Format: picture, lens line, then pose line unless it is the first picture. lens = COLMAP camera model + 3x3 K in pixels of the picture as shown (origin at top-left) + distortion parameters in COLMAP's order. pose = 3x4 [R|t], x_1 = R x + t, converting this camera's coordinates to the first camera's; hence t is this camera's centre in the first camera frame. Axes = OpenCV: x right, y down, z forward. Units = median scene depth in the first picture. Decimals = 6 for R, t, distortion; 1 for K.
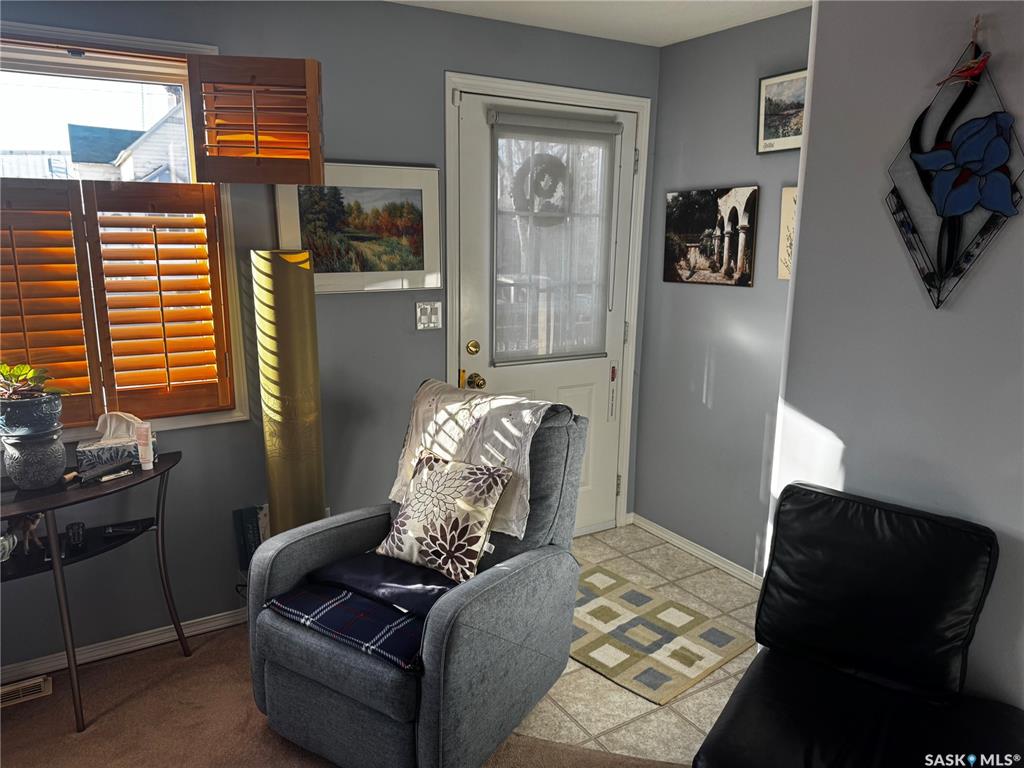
lens RADIAL K [[725.3, 0, 512.0], [0, 725.3, 384.0], [0, 0, 1]] dist [0.096669, -0.113835]
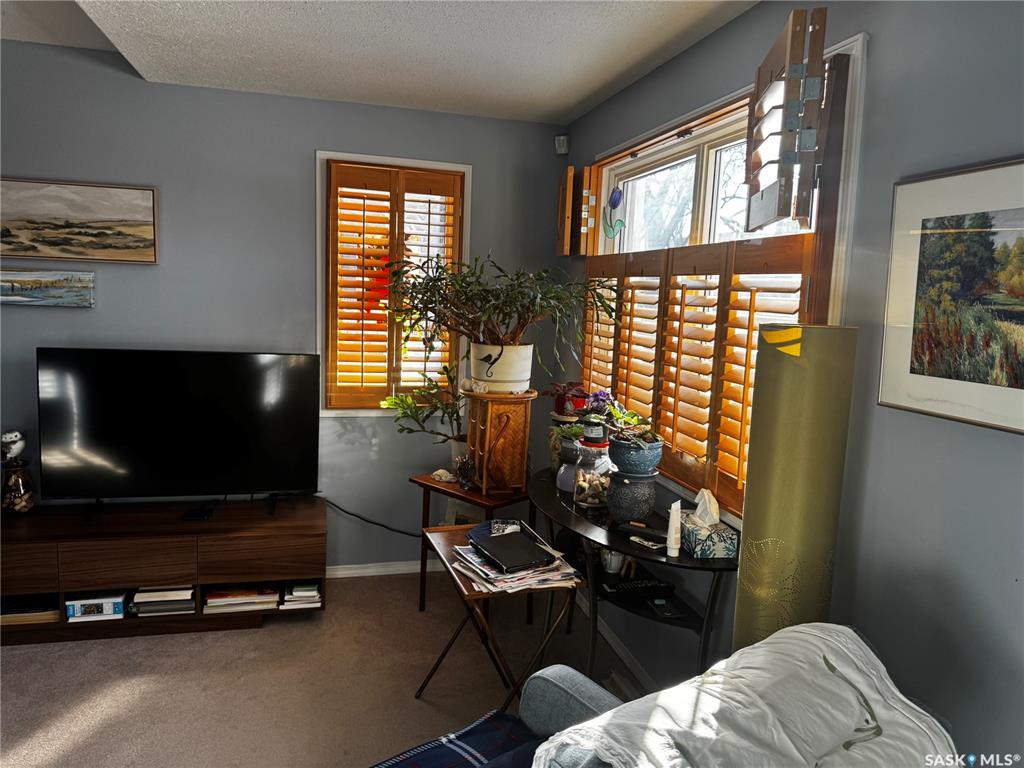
lens RADIAL K [[725.3, 0, 512.0], [0, 725.3, 384.0], [0, 0, 1]] dist [0.096669, -0.113835]
pose [[-0.274019, 0.108785, -0.955552, 0.336549], [-0.235530, 0.955734, 0.176347, -0.169204], [0.932437, 0.273384, -0.236267, 0.841745]]
